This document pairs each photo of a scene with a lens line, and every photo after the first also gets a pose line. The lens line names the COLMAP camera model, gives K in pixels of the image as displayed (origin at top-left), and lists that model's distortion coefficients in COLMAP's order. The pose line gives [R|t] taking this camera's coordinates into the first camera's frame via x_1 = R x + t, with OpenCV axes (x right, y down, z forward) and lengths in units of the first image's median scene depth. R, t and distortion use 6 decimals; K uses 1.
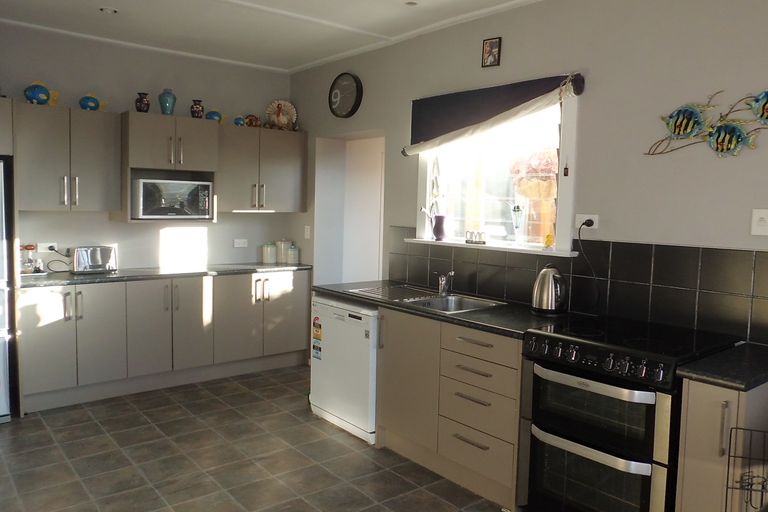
lens RADIAL K [[588.9, 0, 401.1], [0, 588.9, 237.0], [0, 0, 1]] dist [-0.117956, 0.164379]
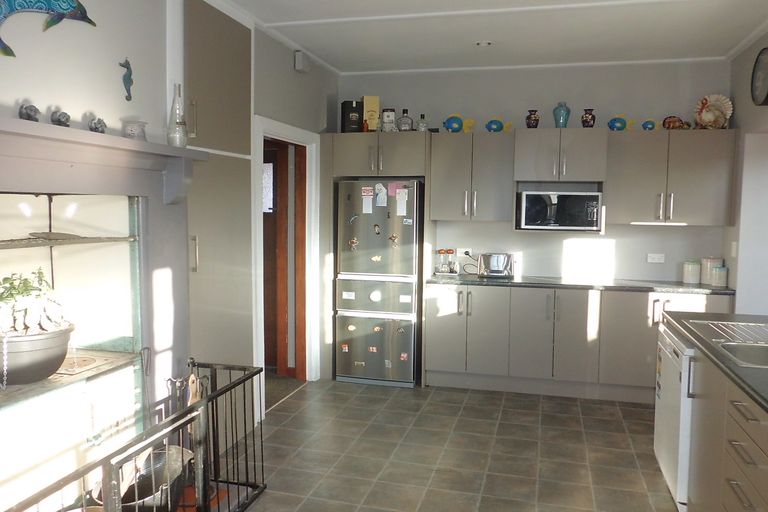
lens RADIAL K [[588.9, 0, 401.1], [0, 588.9, 237.0], [0, 0, 1]] dist [-0.117956, 0.164379]
pose [[0.581277, 0.021045, -0.813434, 0.281711], [-0.045241, 0.998955, -0.006484, 0.000520], [0.812447, 0.040569, 0.581621, 0.189537]]
